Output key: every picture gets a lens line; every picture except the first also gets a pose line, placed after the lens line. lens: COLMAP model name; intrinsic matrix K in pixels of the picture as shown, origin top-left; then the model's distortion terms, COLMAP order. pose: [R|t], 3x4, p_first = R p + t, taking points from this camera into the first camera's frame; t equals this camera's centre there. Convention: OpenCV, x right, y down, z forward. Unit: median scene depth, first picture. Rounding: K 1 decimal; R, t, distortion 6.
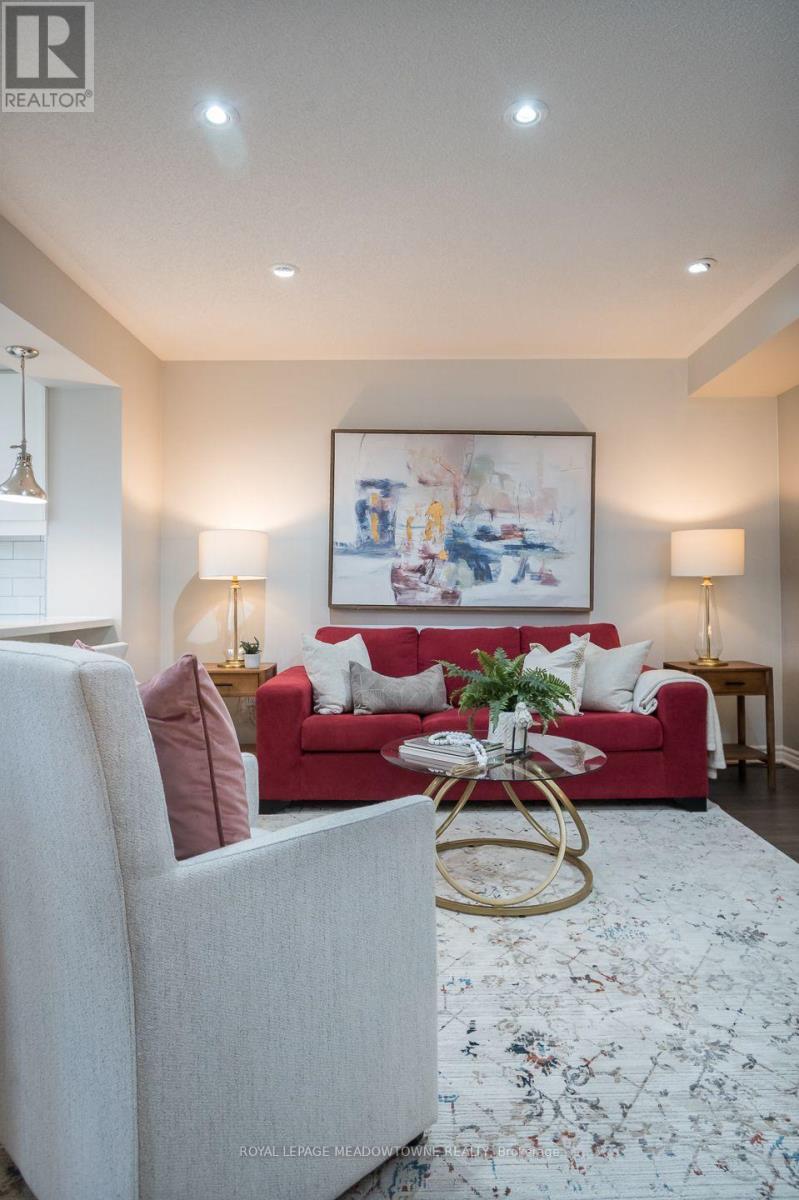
lens RADIAL K [[738.0, 0, 397.1], [0, 738.0, 594.4], [0, 0, 1]] dist [0.000599, -0.001304]
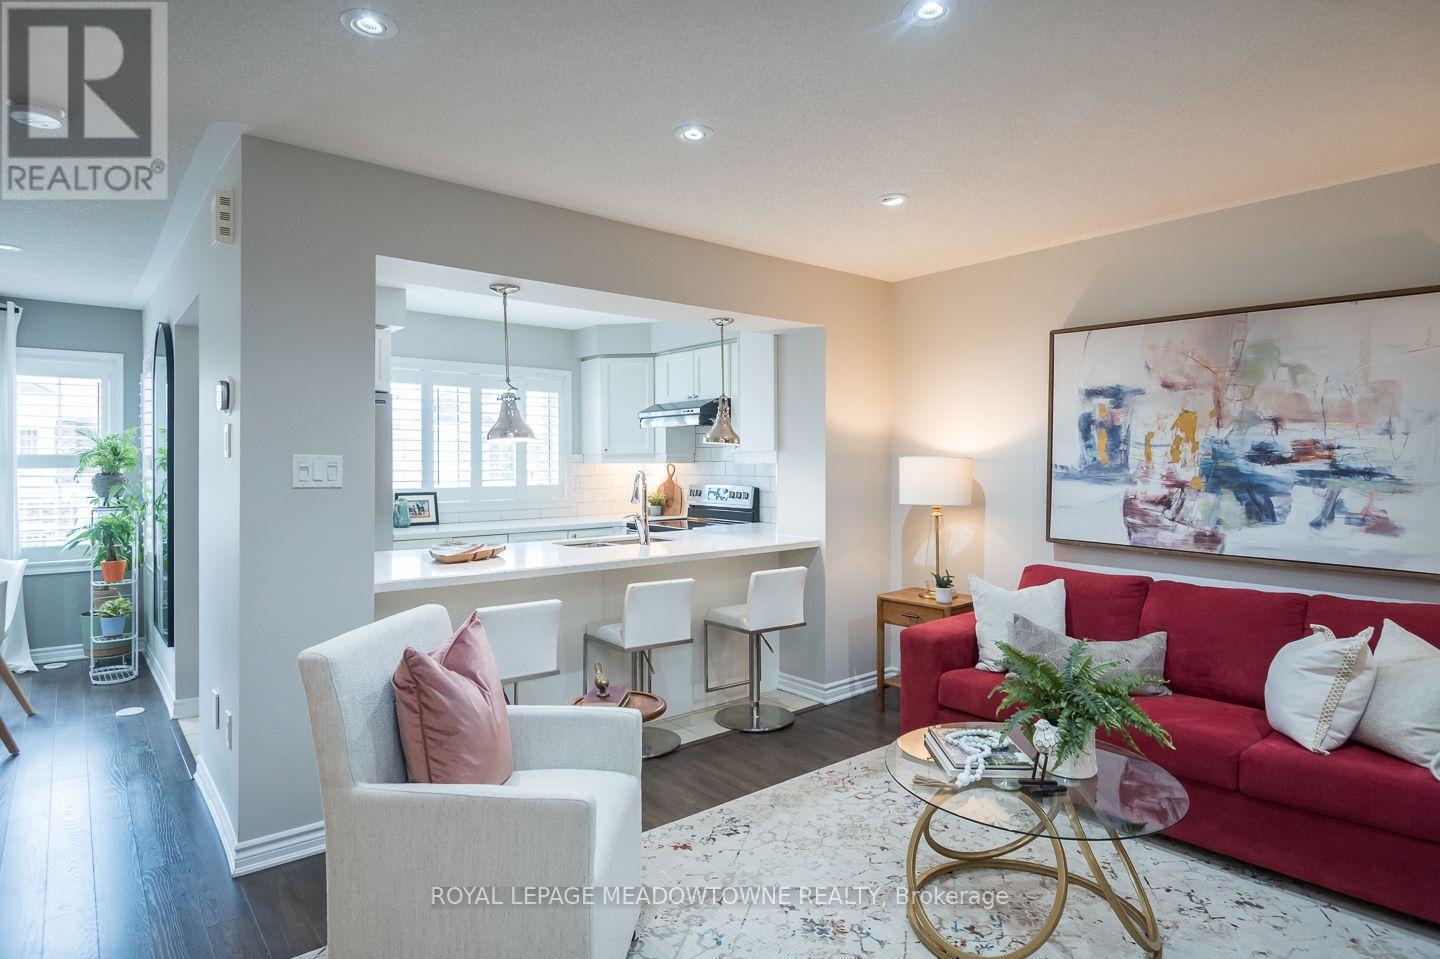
lens RADIAL K [[791.3, 0, 714.6], [0, 791.3, 479.1], [0, 0, 1]] dist [0.007700, -0.007838]
pose [[0.637349, 0.020429, -0.770304, 0.364758], [0.005253, 0.999510, 0.030854, -0.083959], [0.770557, -0.023711, 0.636929, 0.126034]]
